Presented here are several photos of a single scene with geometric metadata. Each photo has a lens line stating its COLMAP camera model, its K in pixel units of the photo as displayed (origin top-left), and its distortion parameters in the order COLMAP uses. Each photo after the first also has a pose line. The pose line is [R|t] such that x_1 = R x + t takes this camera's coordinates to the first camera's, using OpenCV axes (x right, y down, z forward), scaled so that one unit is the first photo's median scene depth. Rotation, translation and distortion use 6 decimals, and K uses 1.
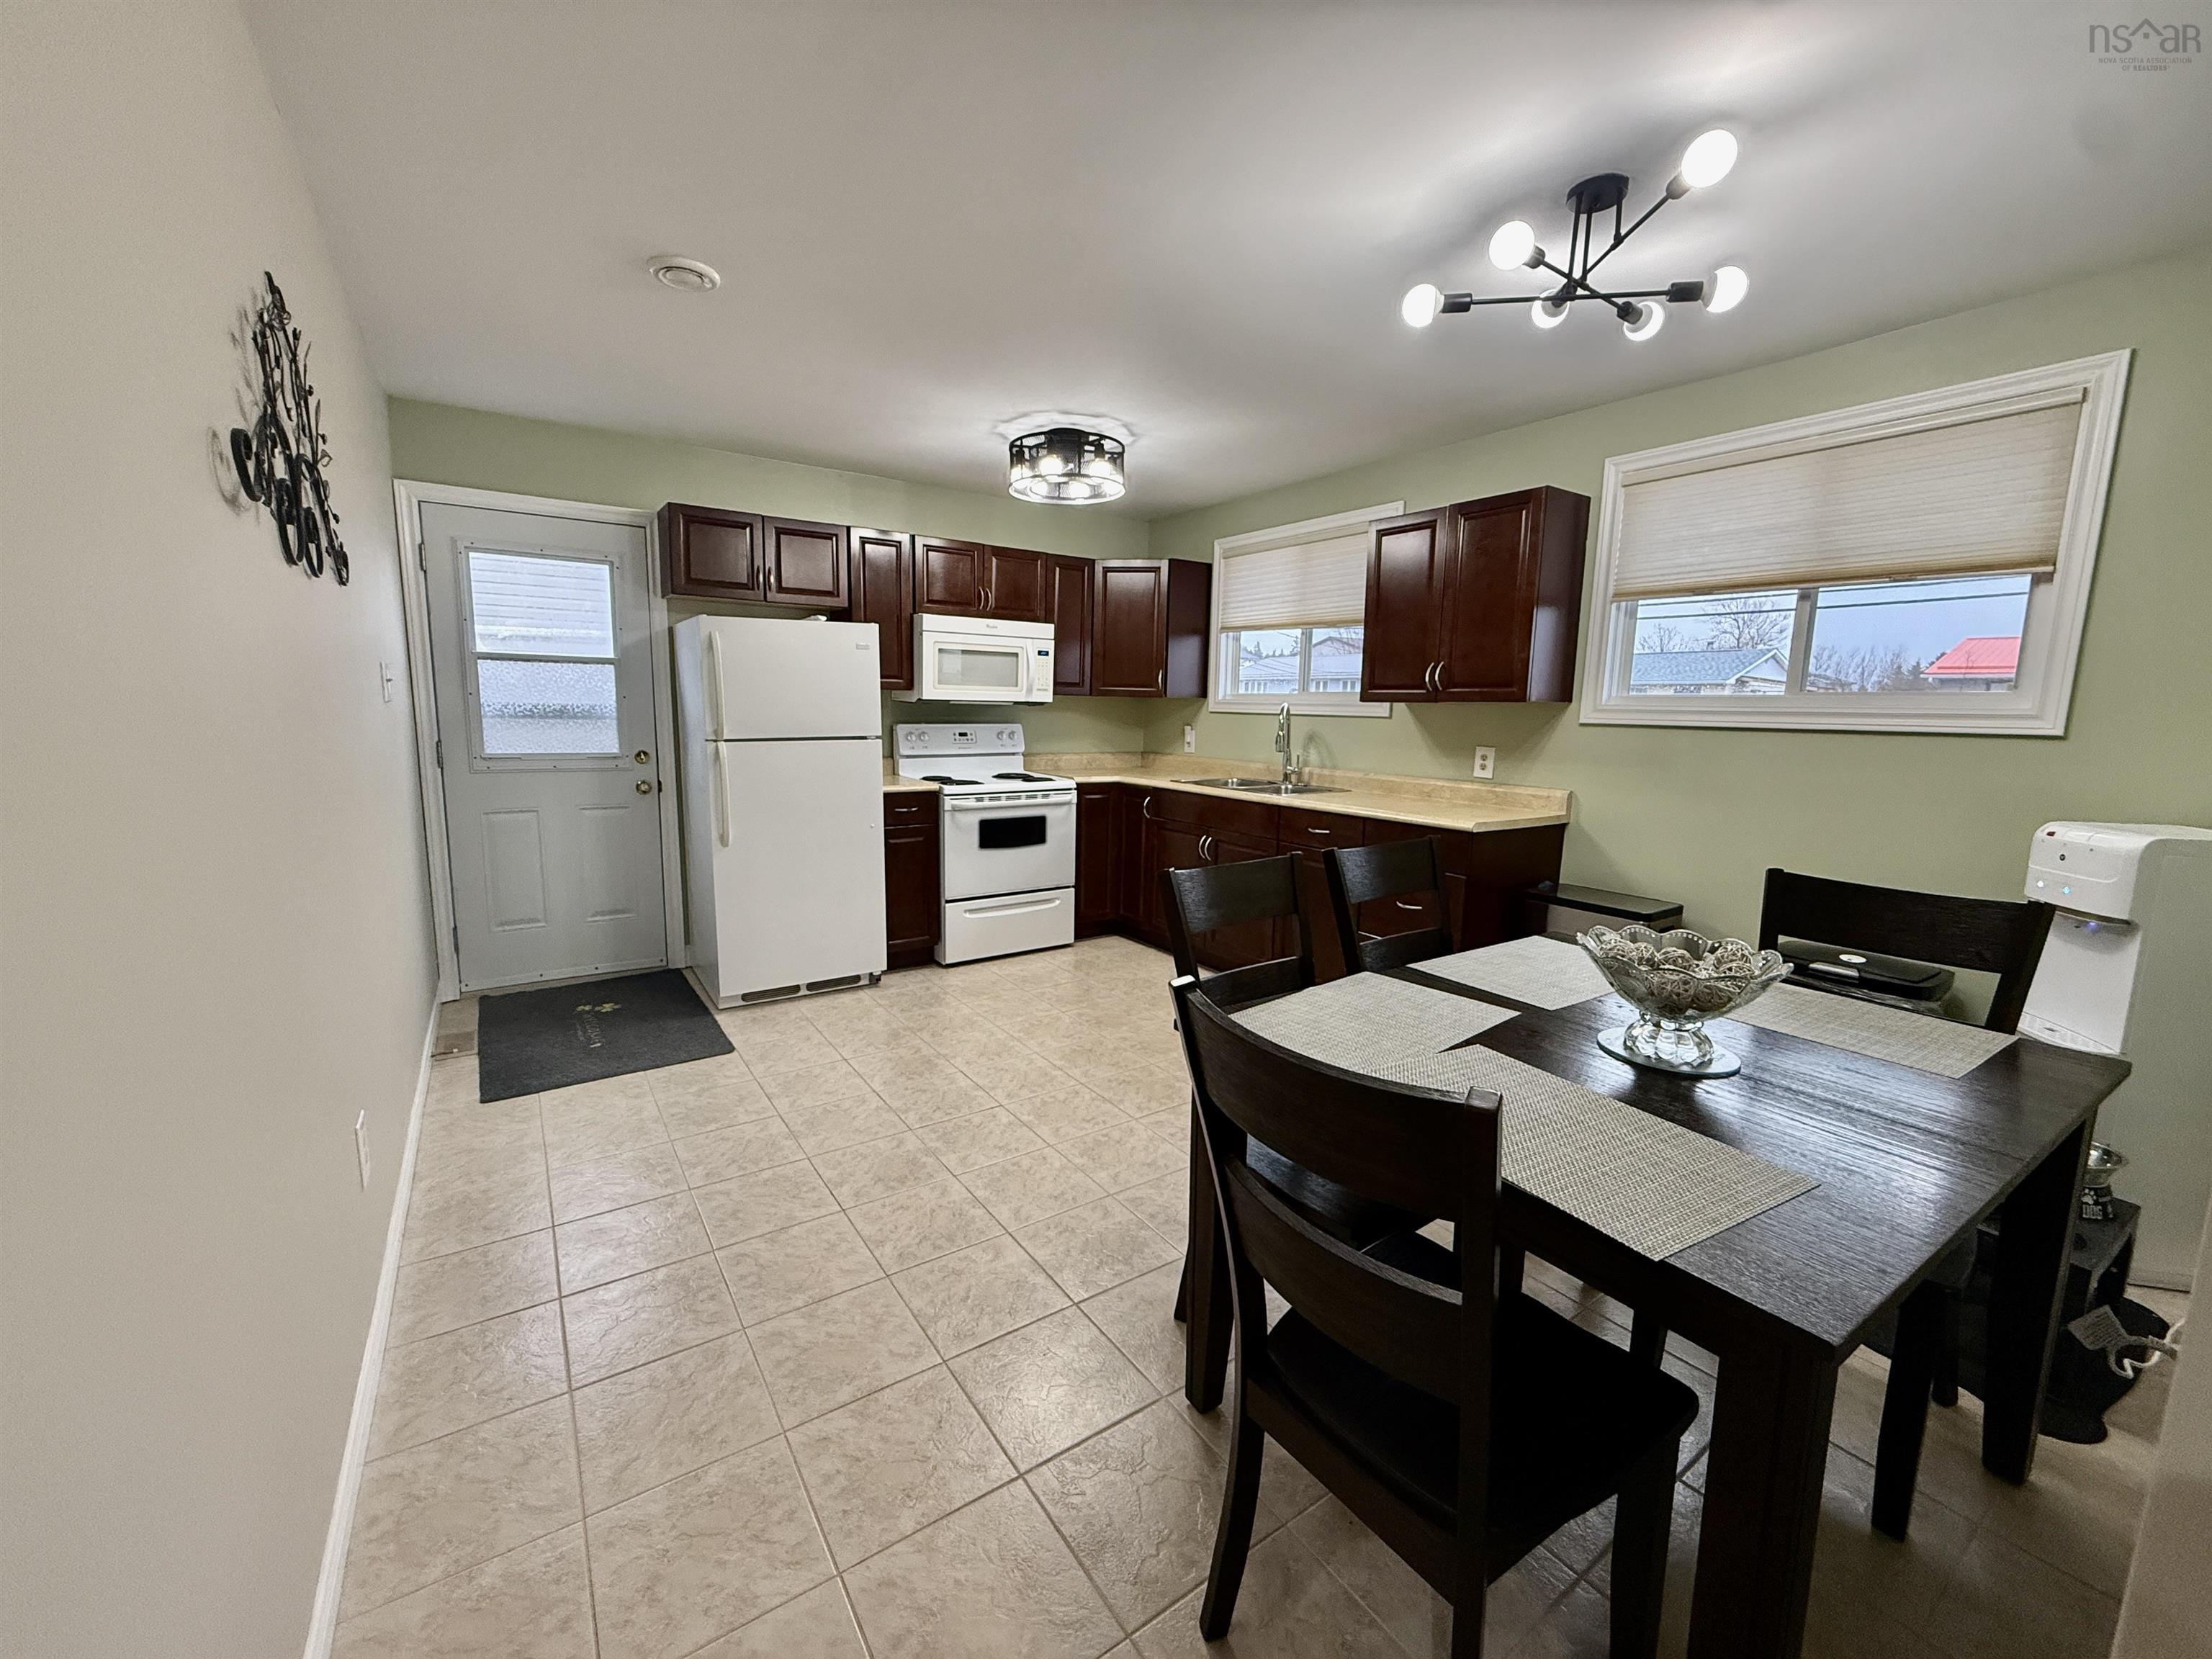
lens RADIAL K [[877.0, 0, 1104.4], [0, 877.0, 827.5], [0, 0, 1]] dist [-0.000664, 0.000205]
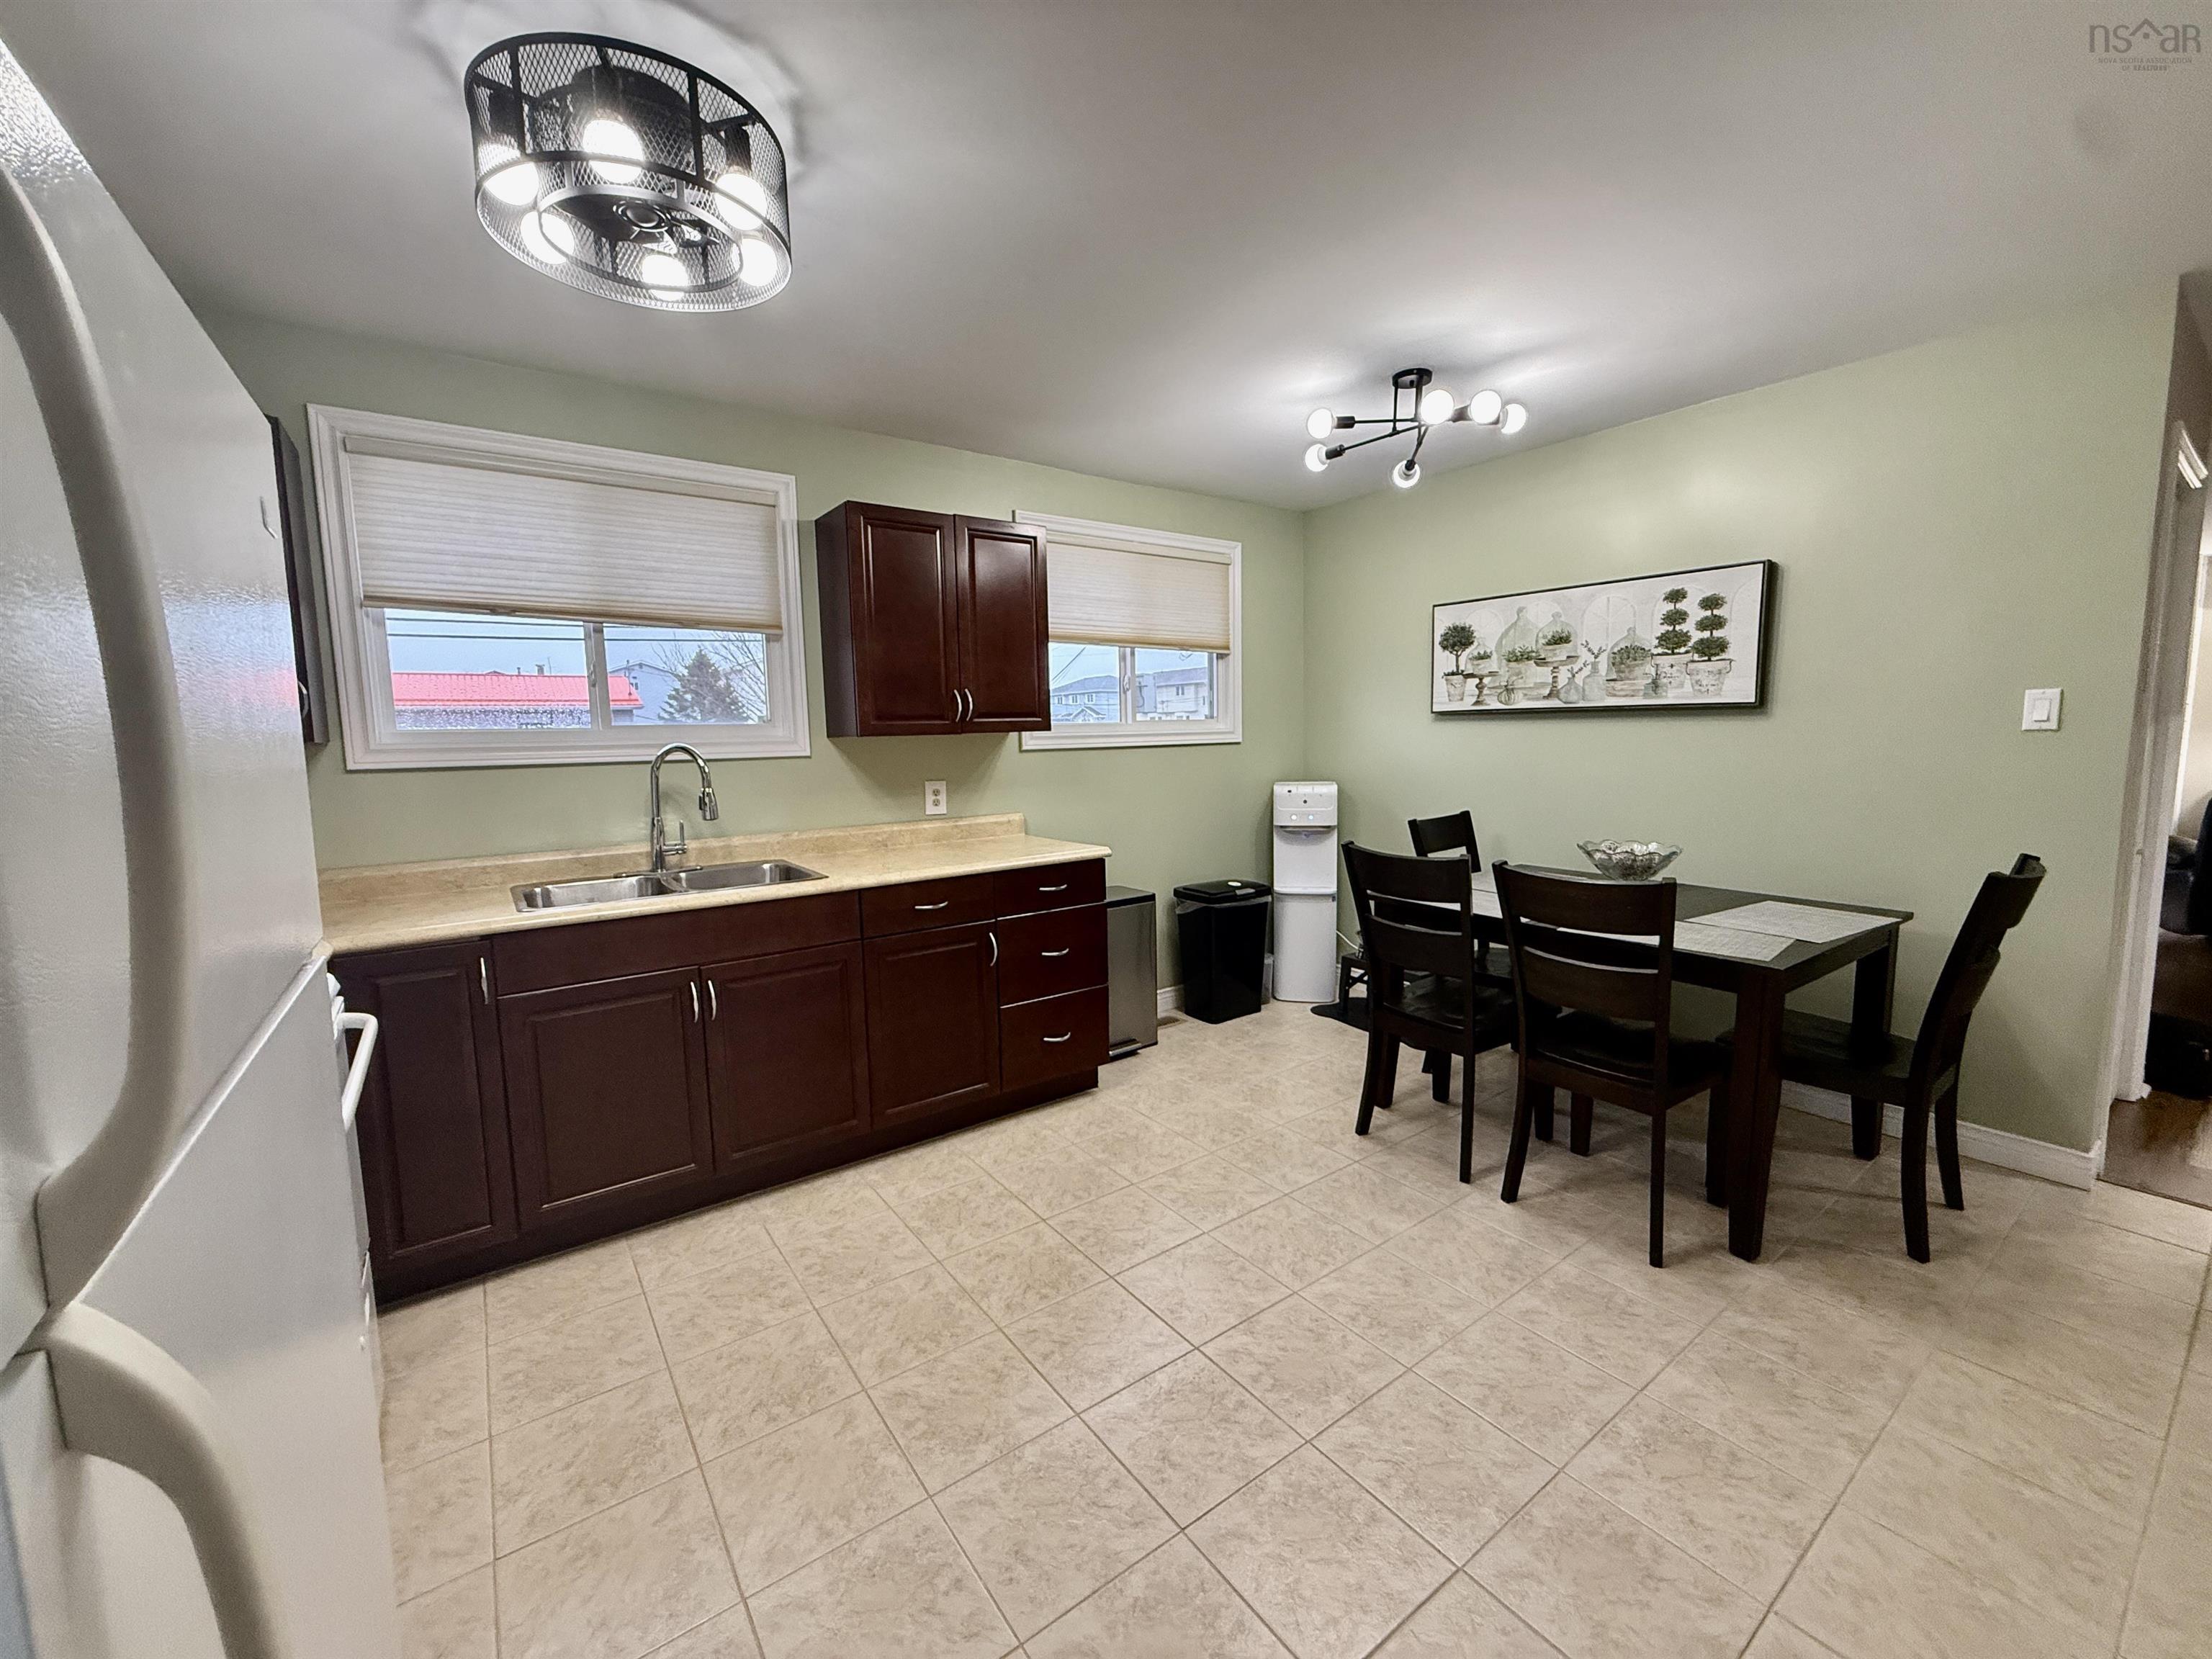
lens RADIAL K [[877.0, 0, 1095.9], [0, 877.0, 828.0], [0, 0, 1]] dist [-0.000664, 0.000205]
pose [[-0.019637, -0.126073, 0.991827, -0.470066], [0.159455, 0.978925, 0.127590, -0.127628], [-0.987010, 0.160657, 0.000880, 0.796253]]
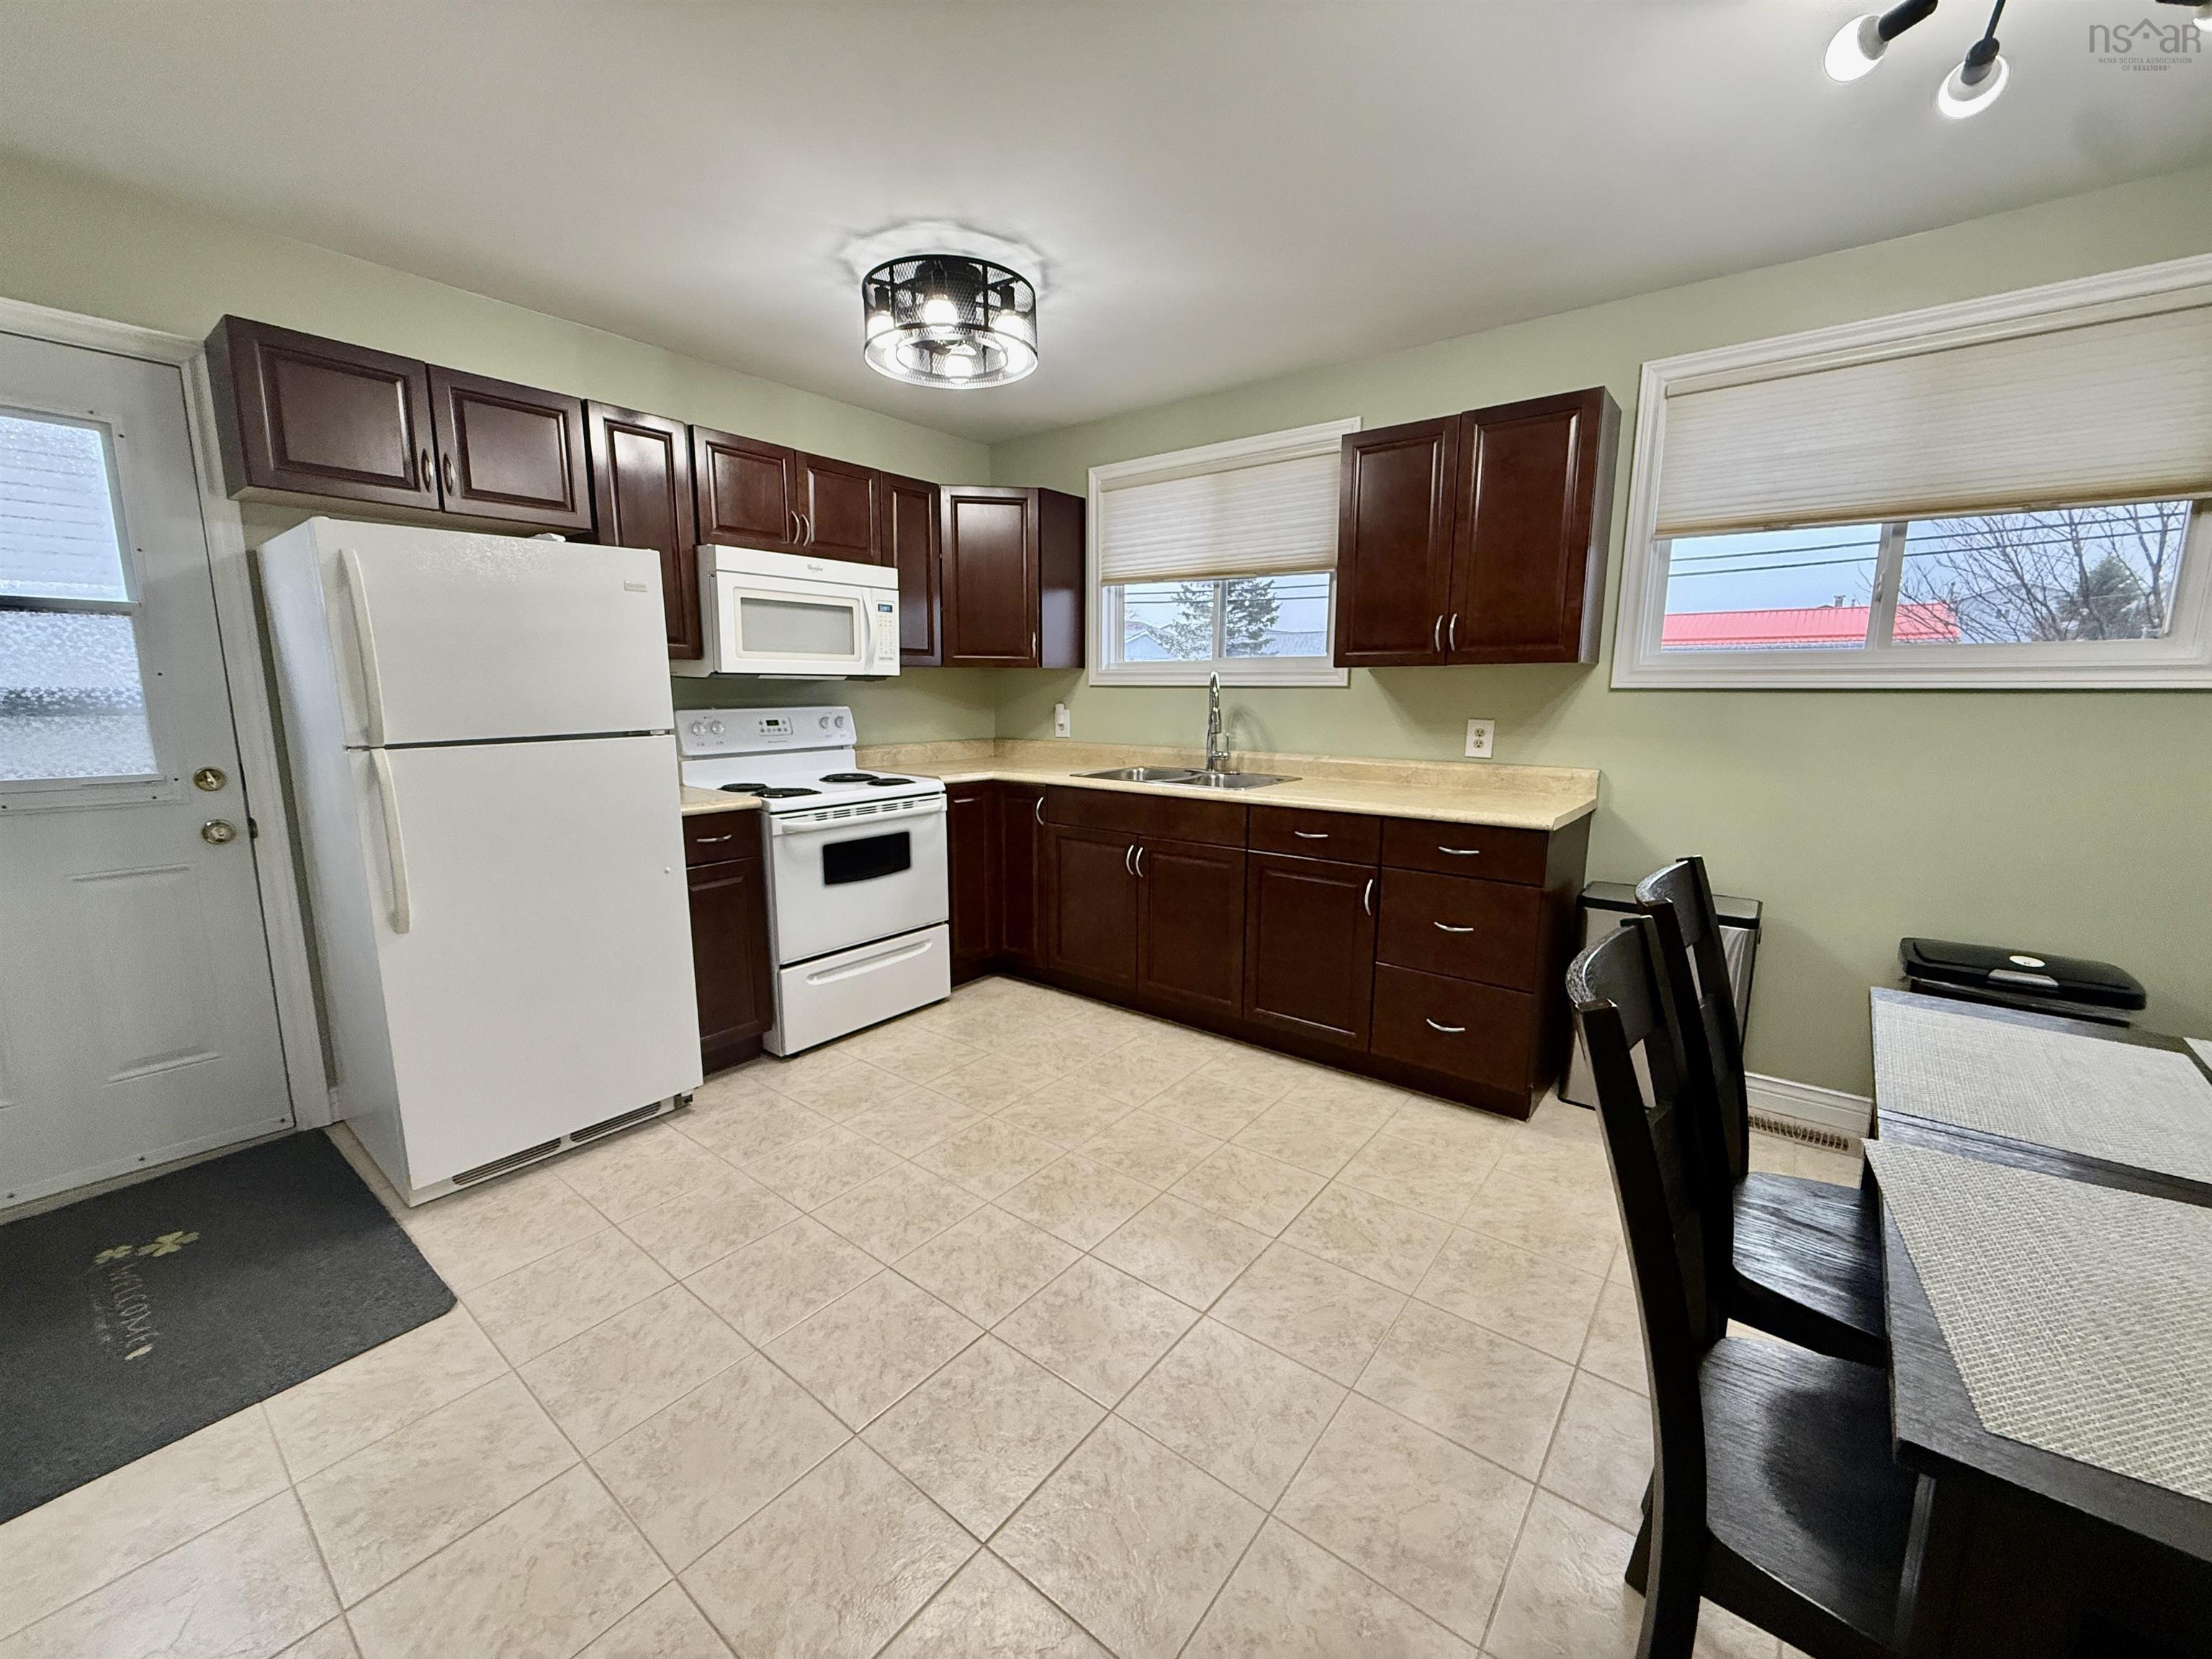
lens RADIAL K [[877.0, 0, 1100.0], [0, 877.0, 827.0], [0, 0, 1]] dist [-0.000664, 0.000205]
pose [[0.955375, -0.063816, 0.288420, -0.145259], [0.057169, 0.997870, 0.031418, -0.035578], [-0.289811, -0.013527, 0.956988, 0.296031]]
